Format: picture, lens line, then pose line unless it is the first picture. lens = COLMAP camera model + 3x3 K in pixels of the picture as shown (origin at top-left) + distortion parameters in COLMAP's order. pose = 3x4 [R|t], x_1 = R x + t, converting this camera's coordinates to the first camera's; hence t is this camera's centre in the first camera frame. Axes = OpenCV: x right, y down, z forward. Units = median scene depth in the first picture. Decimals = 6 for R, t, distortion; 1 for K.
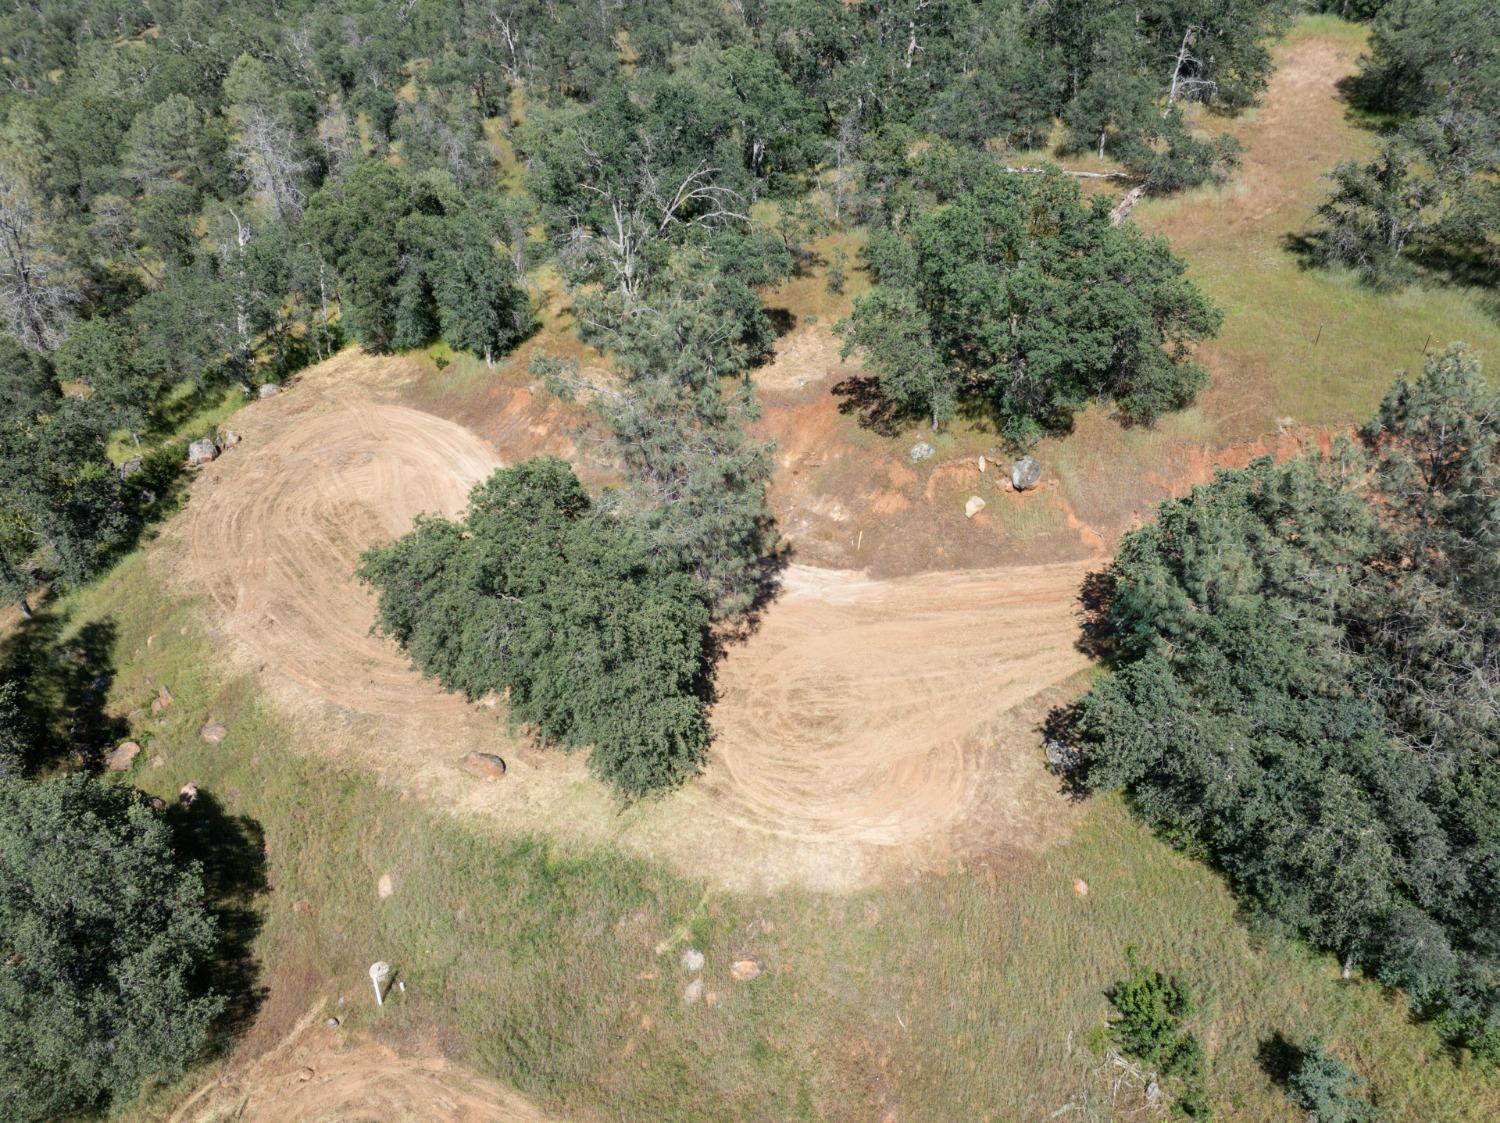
lens RADIAL K [[1073.6, 0, 753.7], [0, 1073.6, 483.7], [0, 0, 1]] dist [-0.030945, 0.002545]
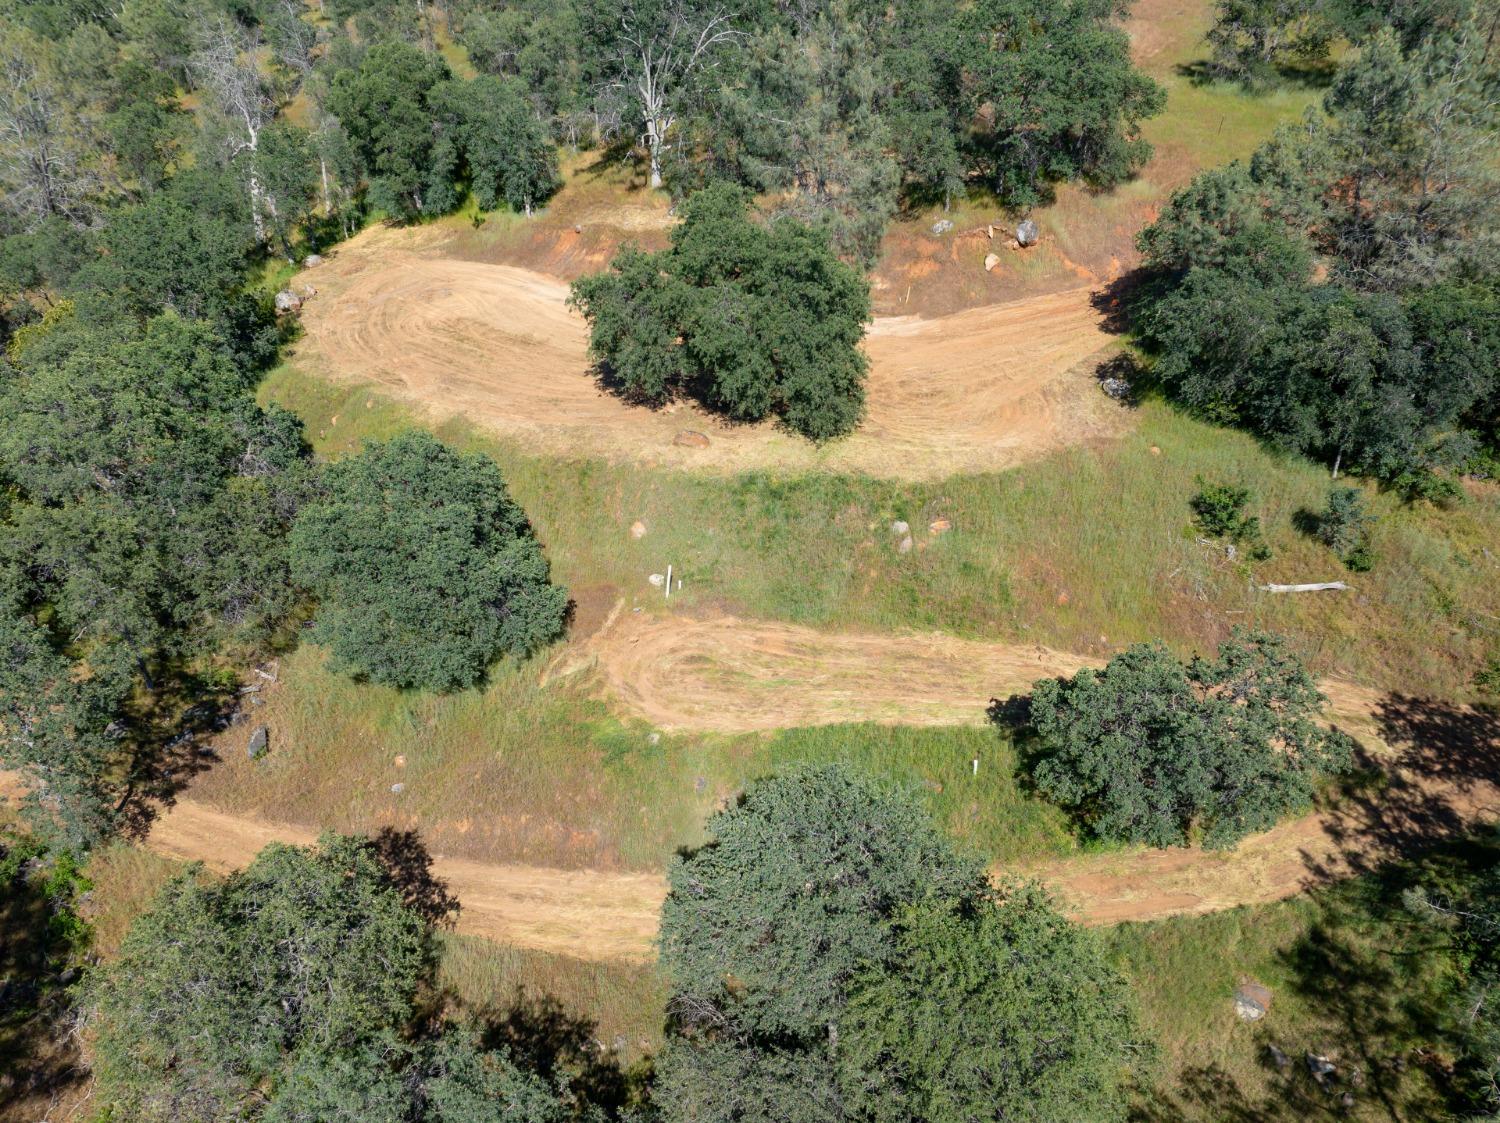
lens RADIAL K [[1049.2, 0, 750.0], [0, 1049.2, 561.5], [0, 0, 1]] dist [-0.032569, -0.007061]
pose [[0.982214, -0.112328, 0.150457, -0.298823], [0.098887, 0.990645, 0.094040, 0.226592], [-0.159613, -0.077490, 0.984134, -0.196032]]
